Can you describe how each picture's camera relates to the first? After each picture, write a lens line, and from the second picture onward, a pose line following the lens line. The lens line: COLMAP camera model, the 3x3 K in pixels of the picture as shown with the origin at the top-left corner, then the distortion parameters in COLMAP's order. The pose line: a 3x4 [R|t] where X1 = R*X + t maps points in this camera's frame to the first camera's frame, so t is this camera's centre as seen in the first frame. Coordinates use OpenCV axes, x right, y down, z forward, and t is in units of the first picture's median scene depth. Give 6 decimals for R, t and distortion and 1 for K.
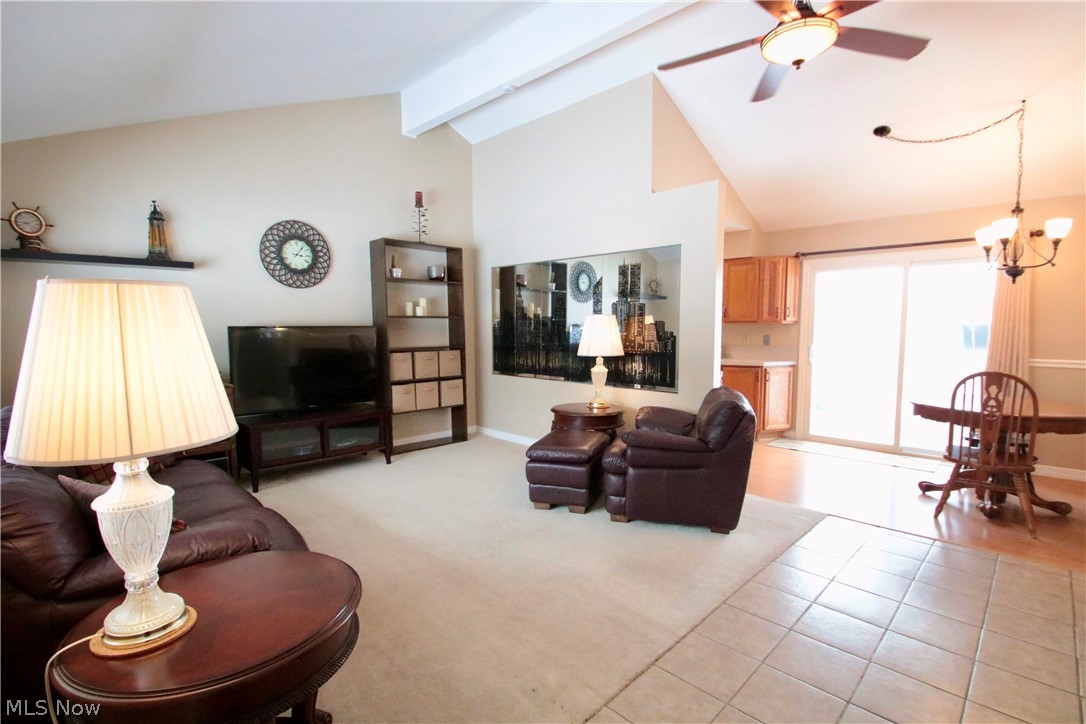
lens RADIAL K [[506.6, 0, 550.0], [0, 506.6, 369.3], [0, 0, 1]] dist [0.014114, -0.017360]
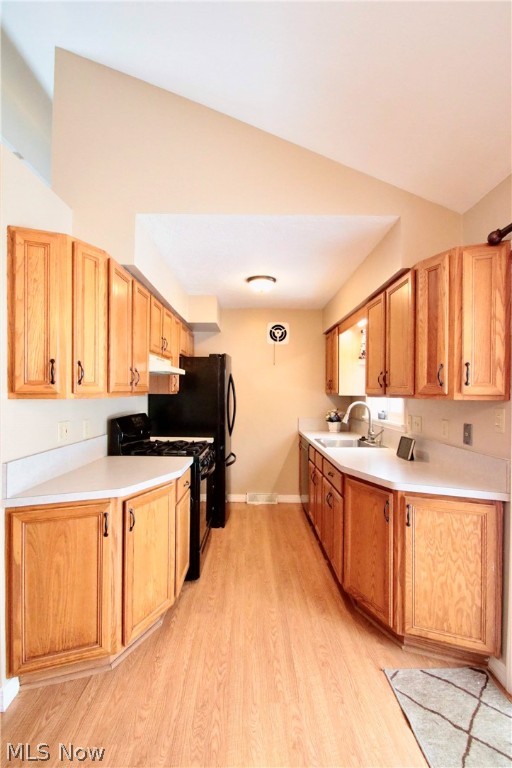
lens RADIAL K [[369.8, 0, 252.6], [0, 369.8, 394.7], [0, 0, 1]] dist [0.025612, -0.019084]
pose [[0.698859, 0.005512, -0.715238, 0.645679], [-0.063417, 0.996510, -0.054284, -0.075711], [0.712442, 0.083295, 0.696769, 0.743016]]
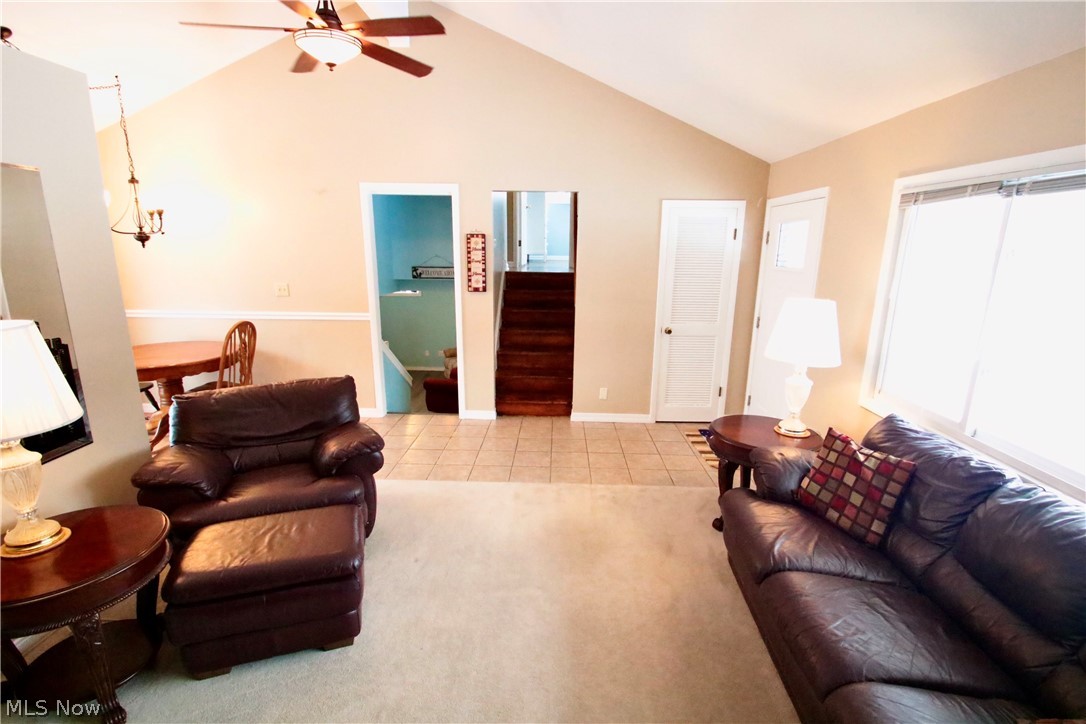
lens RADIAL K [[506.6, 0, 550.0], [0, 506.6, 369.3], [0, 0, 1]] dist [0.014114, -0.017360]
pose [[-0.682883, -0.184864, 0.706751, -0.407716], [0.046180, 0.954593, 0.294312, -0.146079], [-0.729067, 0.233618, -0.643338, 0.818912]]
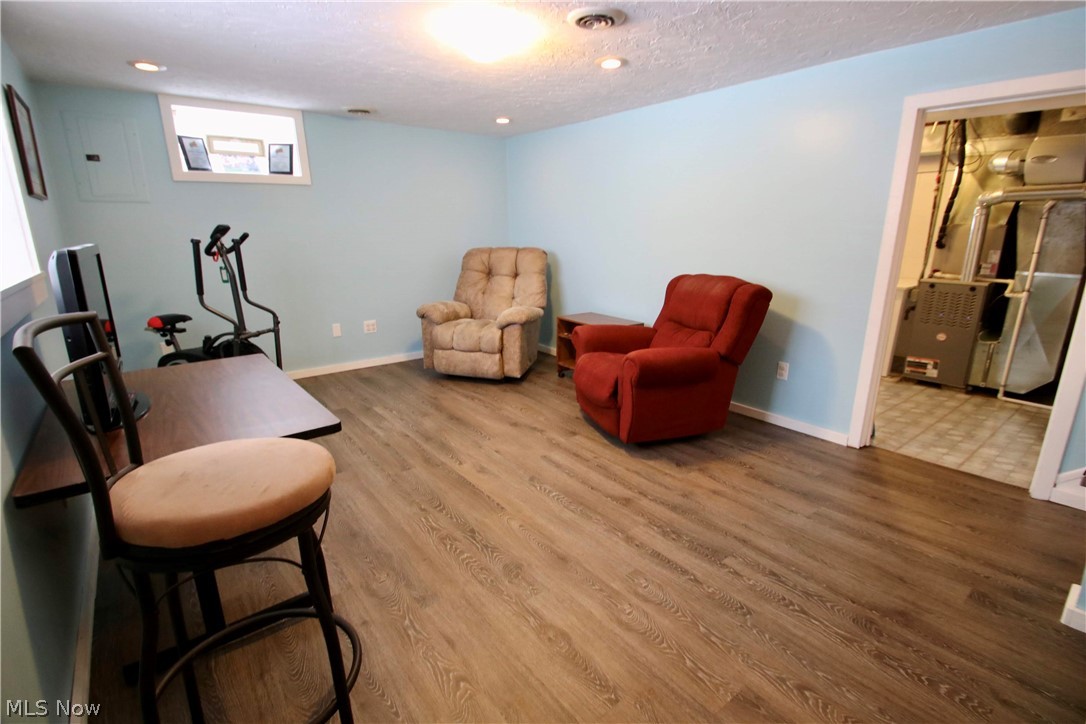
lens RADIAL K [[506.6, 0, 550.0], [0, 506.6, 369.3], [0, 0, 1]] dist [0.014114, -0.017360]
pose [[-0.992799, -0.029867, 0.116011, 1.000966], [0.012208, 0.938155, 0.346001, 0.157330], [-0.119171, 0.344925, -0.931034, 0.613323]]
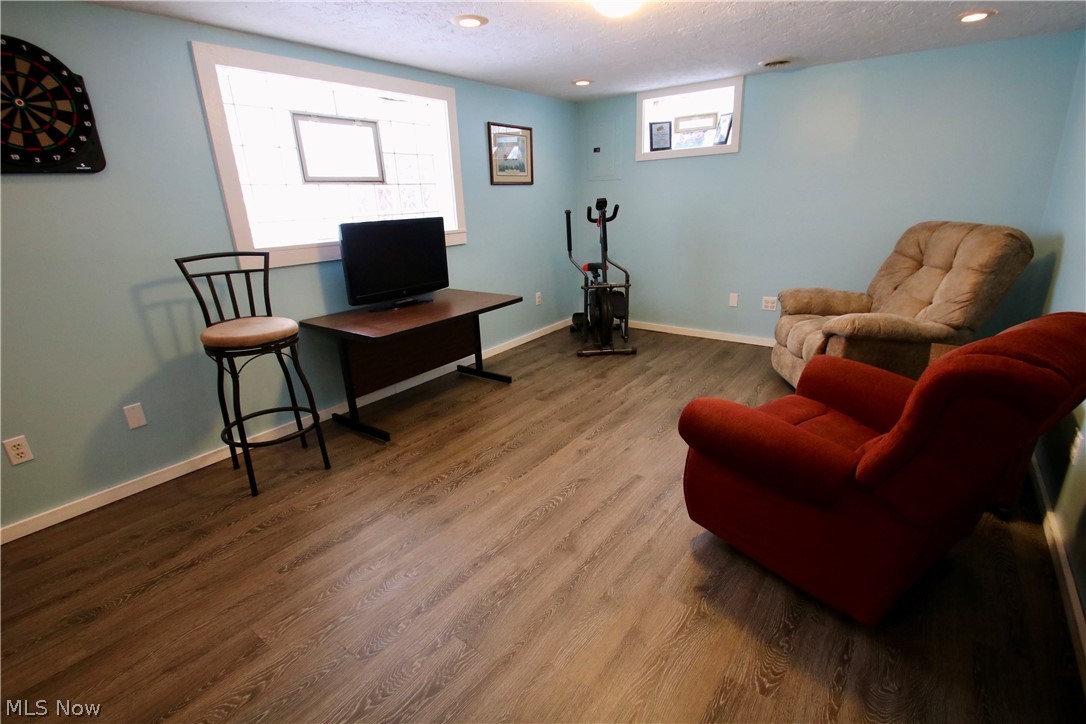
lens RADIAL K [[506.6, 0, 550.0], [0, 506.6, 369.3], [0, 0, 1]] dist [0.014114, -0.017360]
pose [[-0.143620, -0.318044, 0.937134, 0.648852], [0.114232, 0.935294, 0.334926, 0.175915], [-0.983018, 0.155153, -0.097996, 0.223576]]
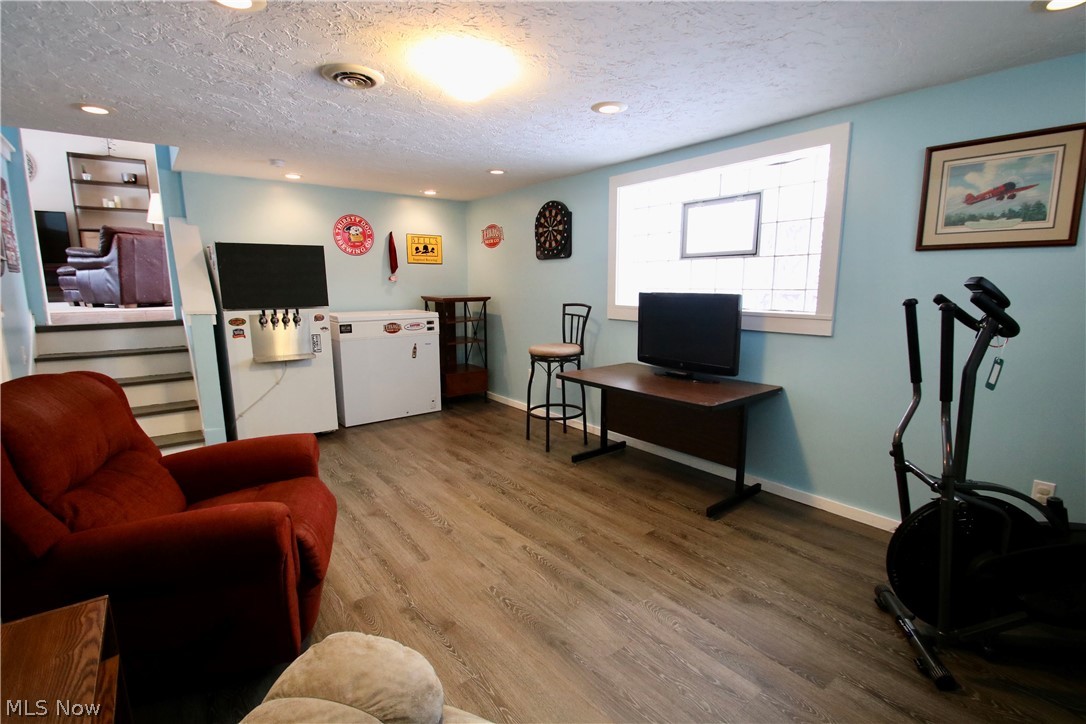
lens RADIAL K [[506.6, 0, 550.0], [0, 506.6, 369.3], [0, 0, 1]] dist [0.014114, -0.017360]
pose [[0.992551, 0.018088, -0.120478, 1.243770], [-0.007658, 0.996225, 0.086472, 0.233452], [0.121587, -0.084905, 0.988943, -0.337835]]
